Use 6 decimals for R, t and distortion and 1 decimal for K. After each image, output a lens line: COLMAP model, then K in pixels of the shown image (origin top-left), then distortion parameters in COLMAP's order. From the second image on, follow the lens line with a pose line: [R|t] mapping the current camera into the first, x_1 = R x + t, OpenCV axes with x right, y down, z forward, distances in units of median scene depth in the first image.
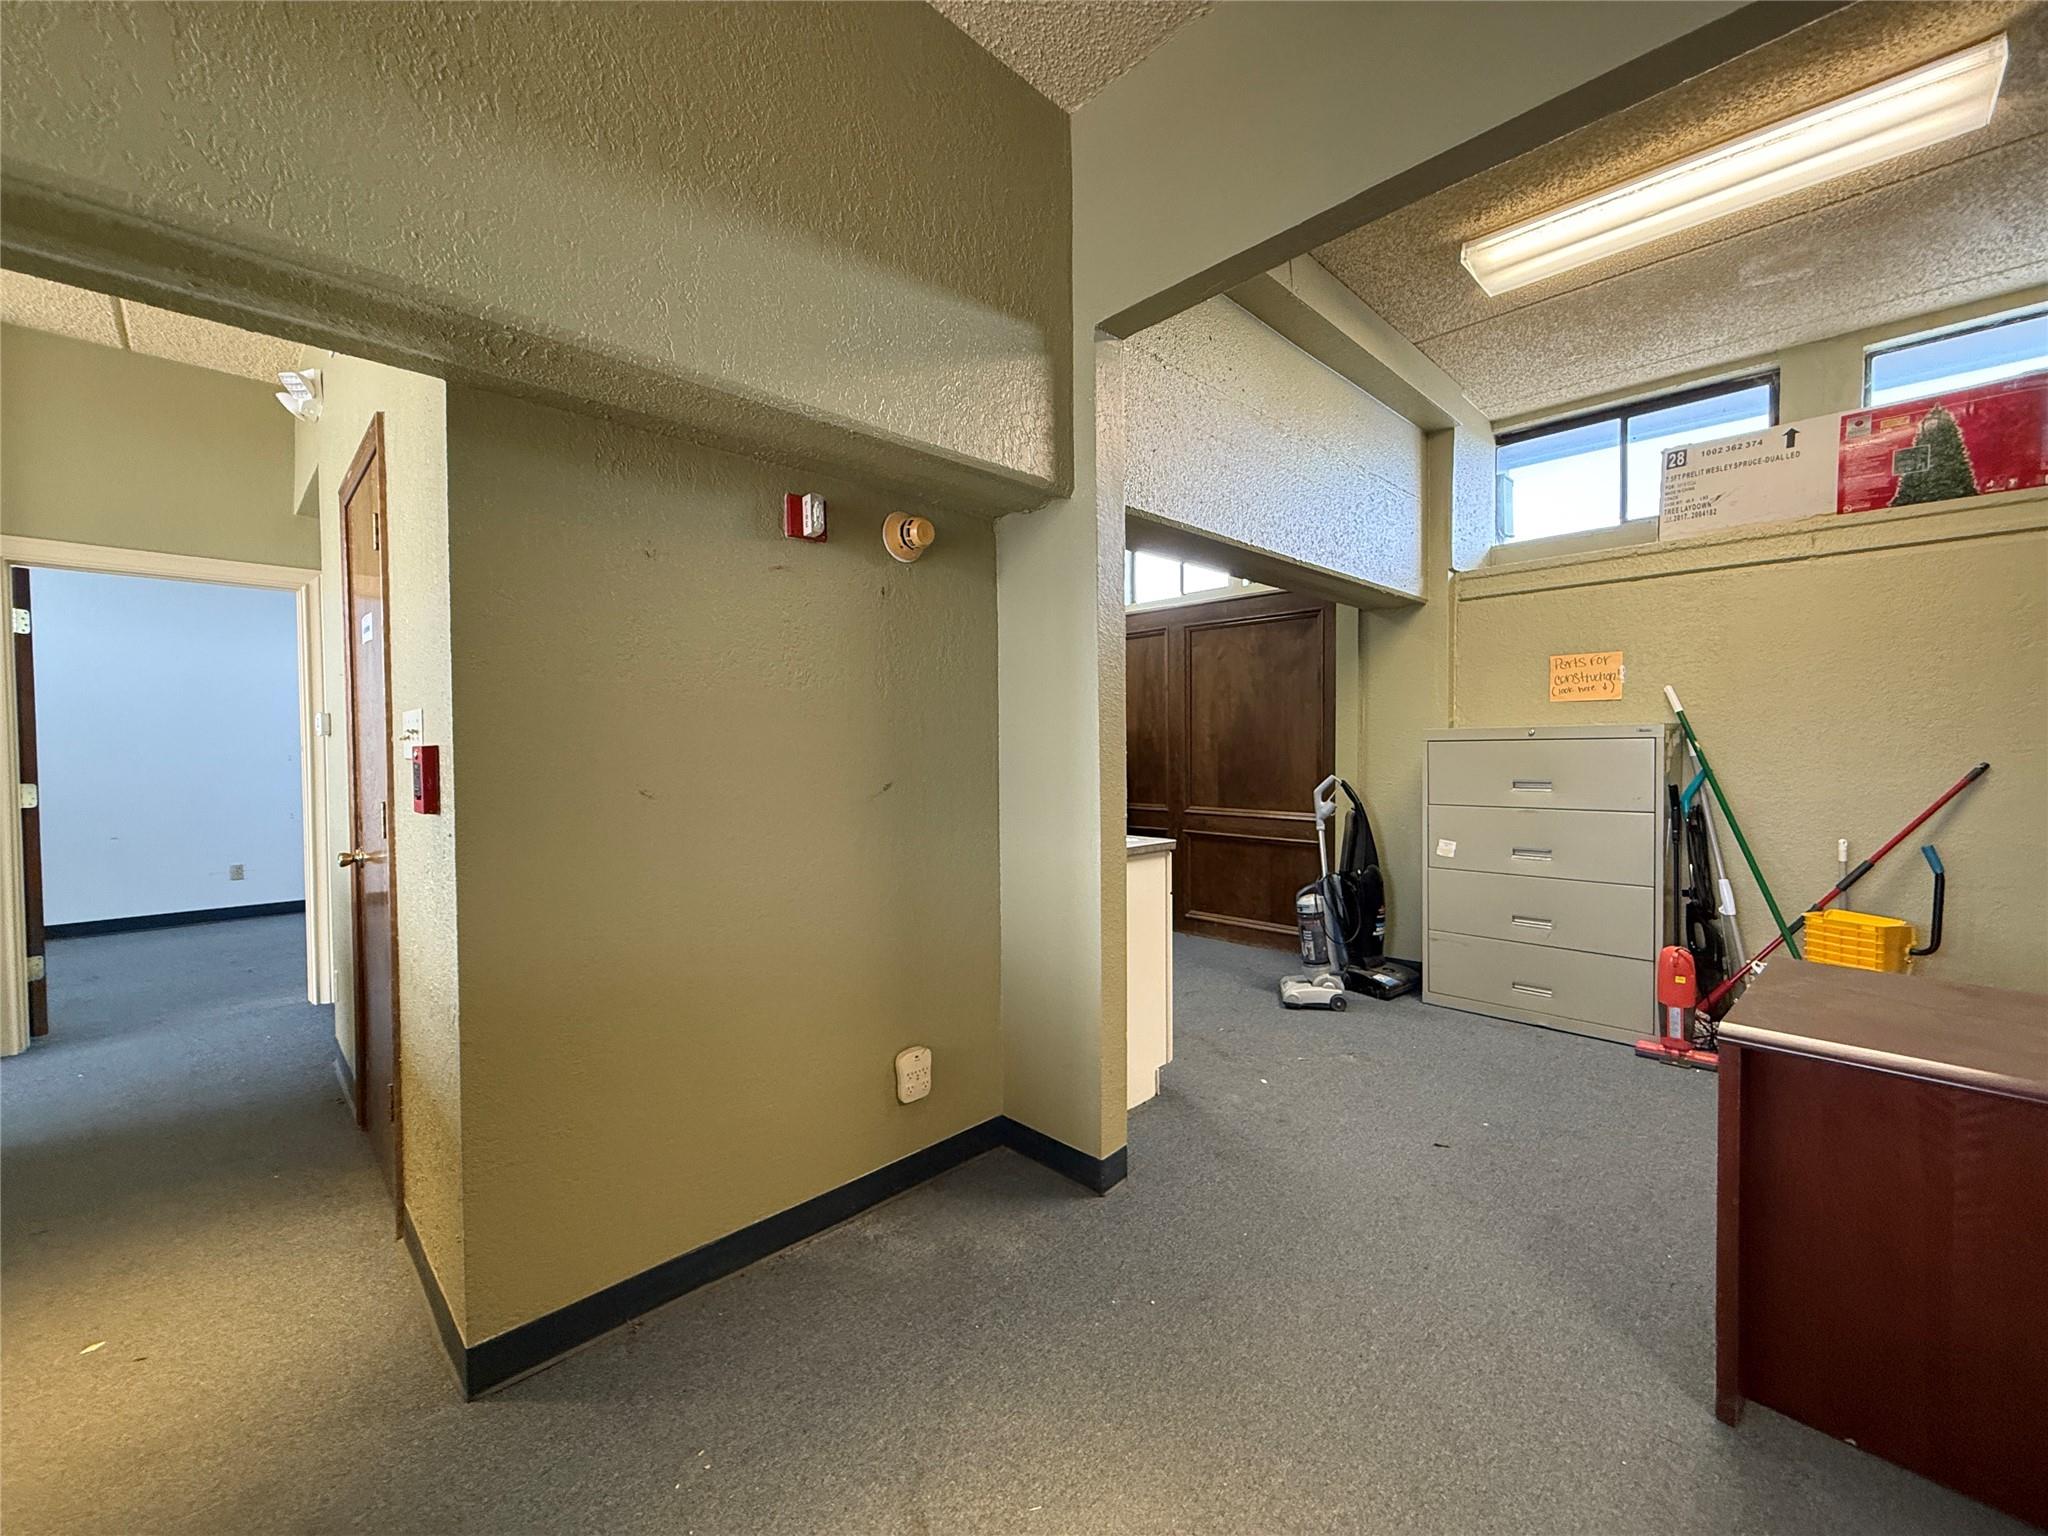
lens RADIAL K [[814.9, 0, 1017.2], [0, 814.9, 765.4], [0, 0, 1]] dist [-0.001383, 0.000371]
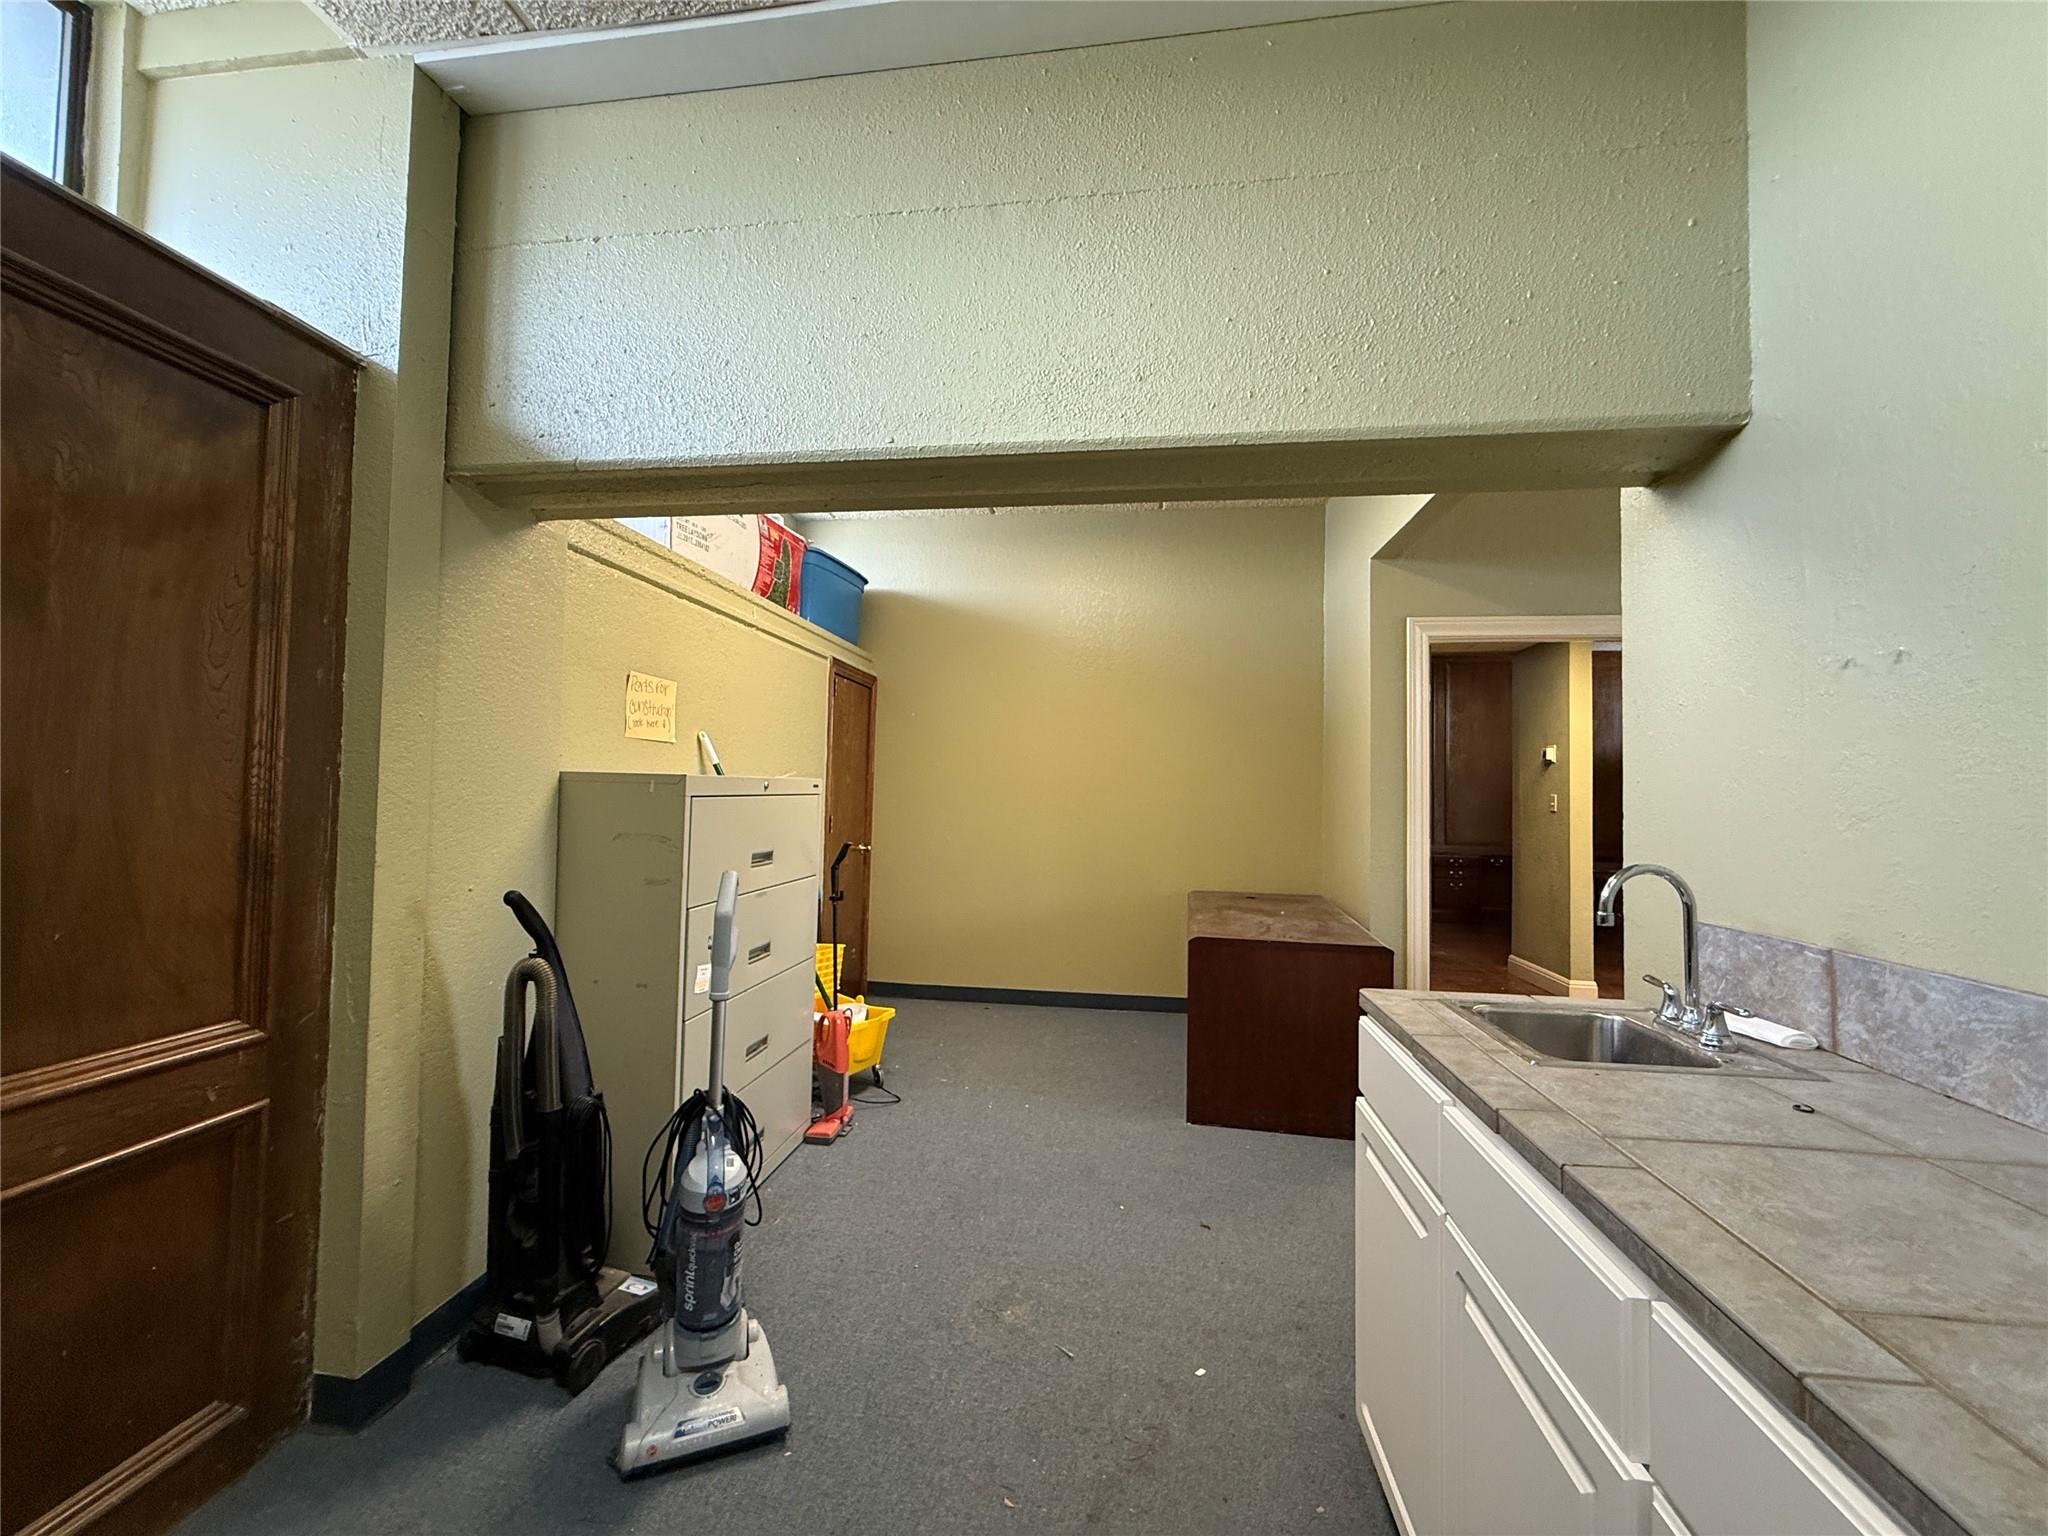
lens RADIAL K [[814.9, 0, 1017.2], [0, 814.9, 765.4], [0, 0, 1]] dist [-0.001383, 0.000371]
pose [[-0.603206, 0.023776, 0.797231, -0.079602], [0.006348, 0.999667, -0.025010, -0.034247], [-0.797560, -0.010026, -0.603156, 1.118486]]
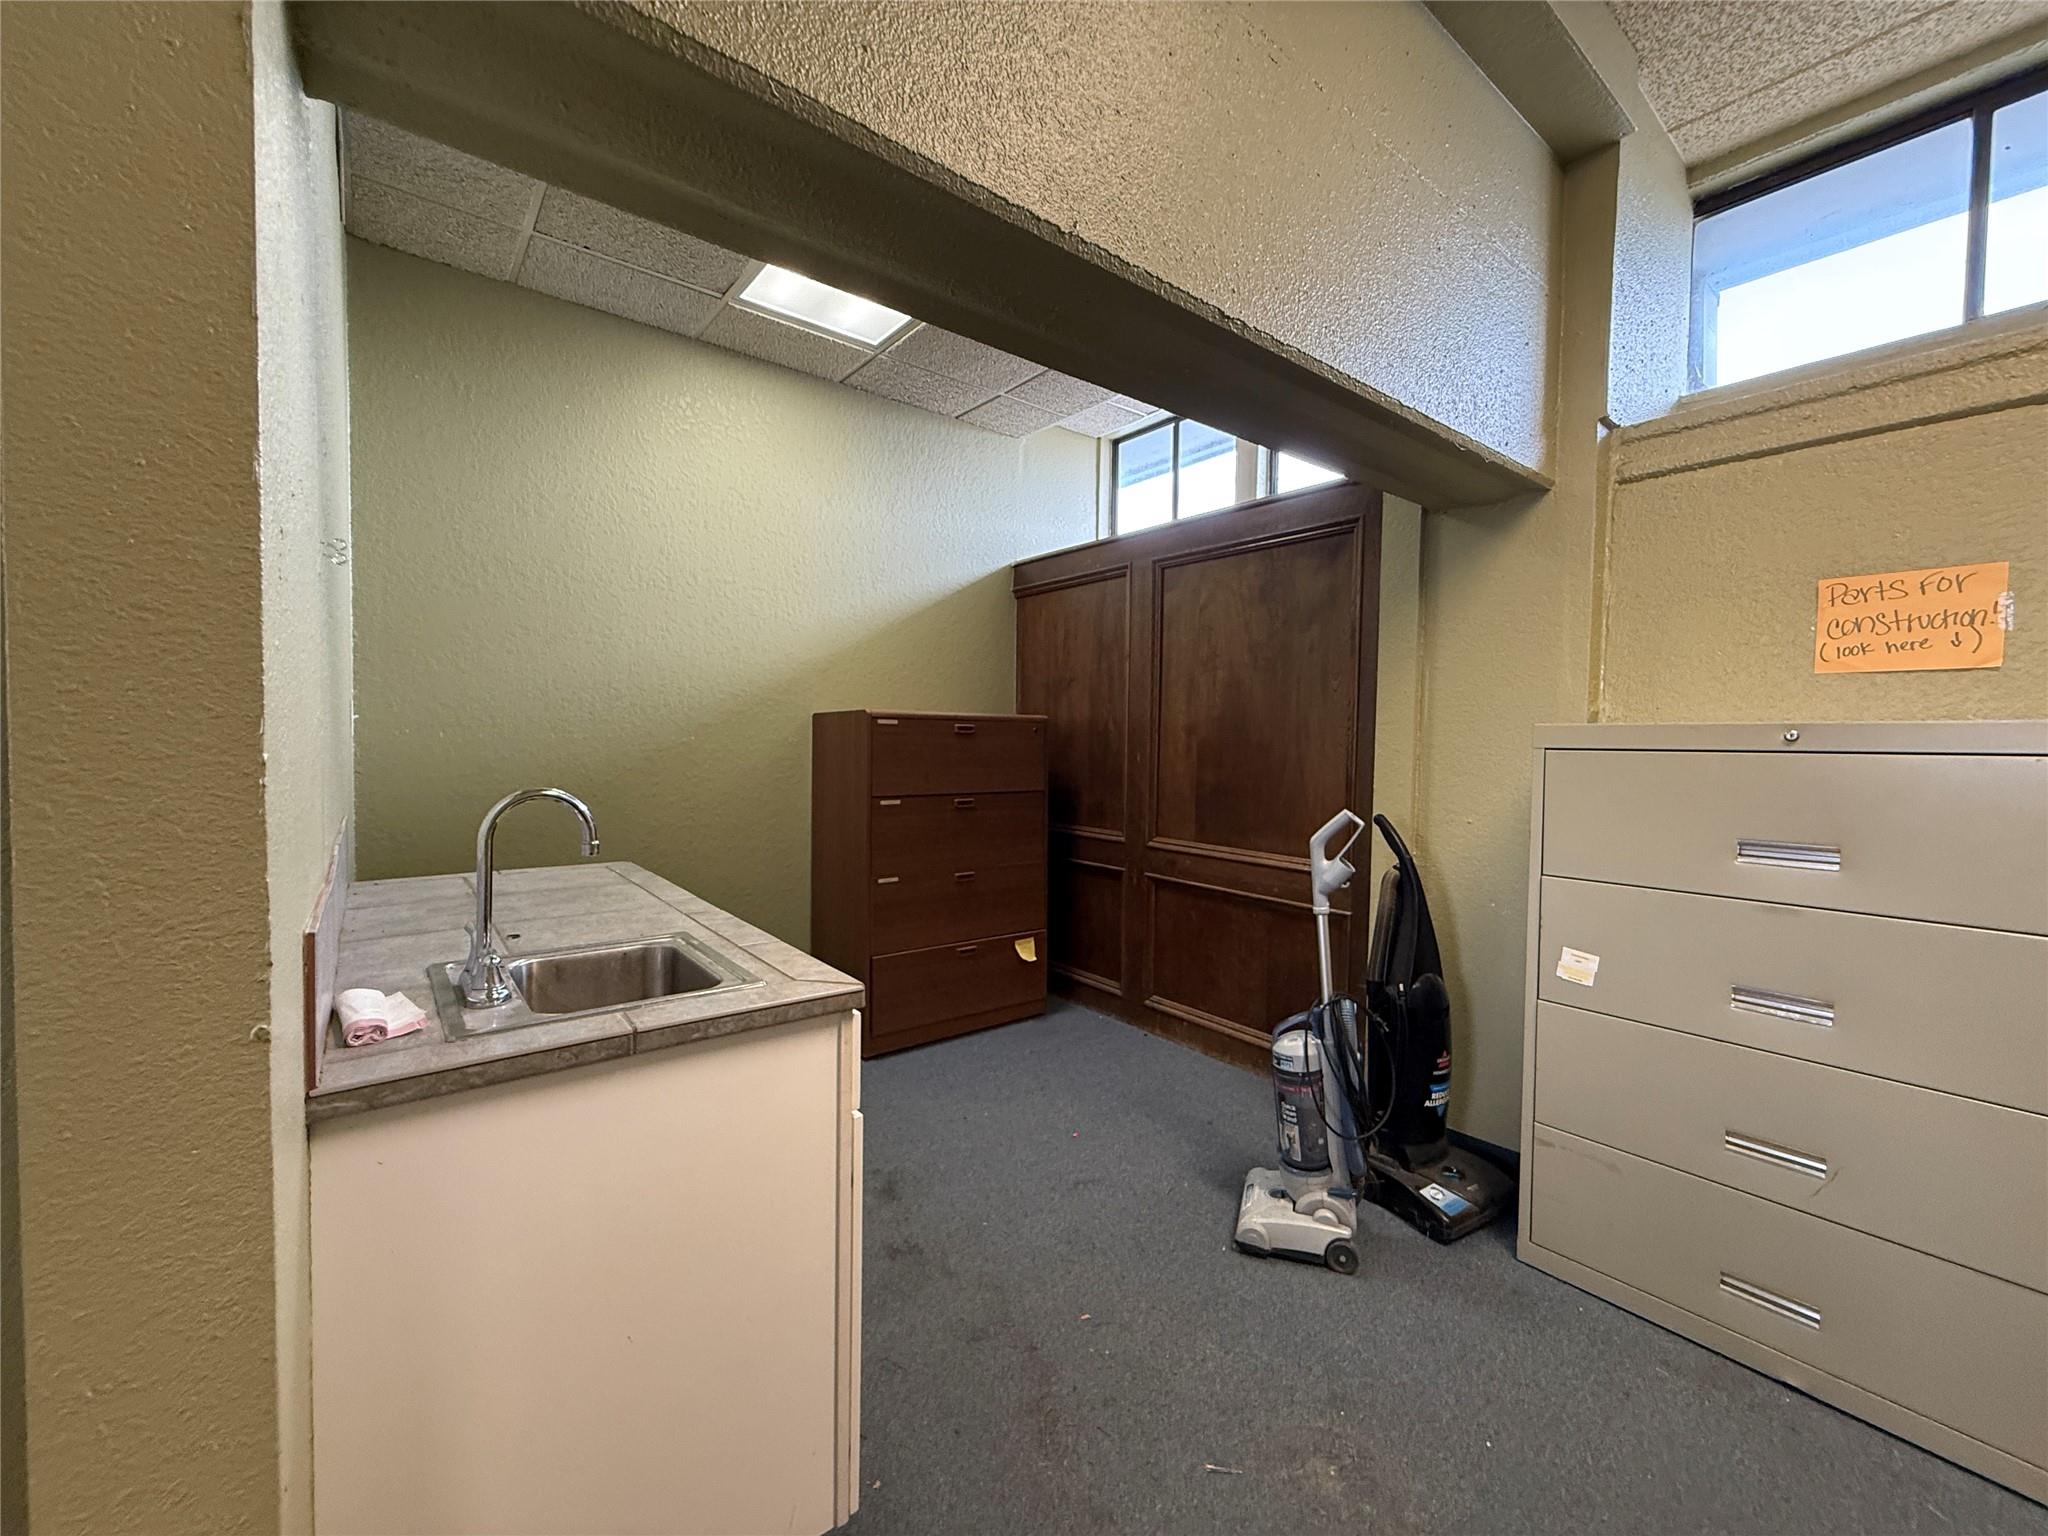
lens RADIAL K [[814.9, 0, 1017.2], [0, 814.9, 765.4], [0, 0, 1]] dist [-0.001383, 0.000371]
pose [[0.993708, 0.026792, -0.108747, 0.228271], [-0.025599, 0.999596, 0.012354, -0.016591], [0.109034, -0.009493, 0.993993, 0.450837]]
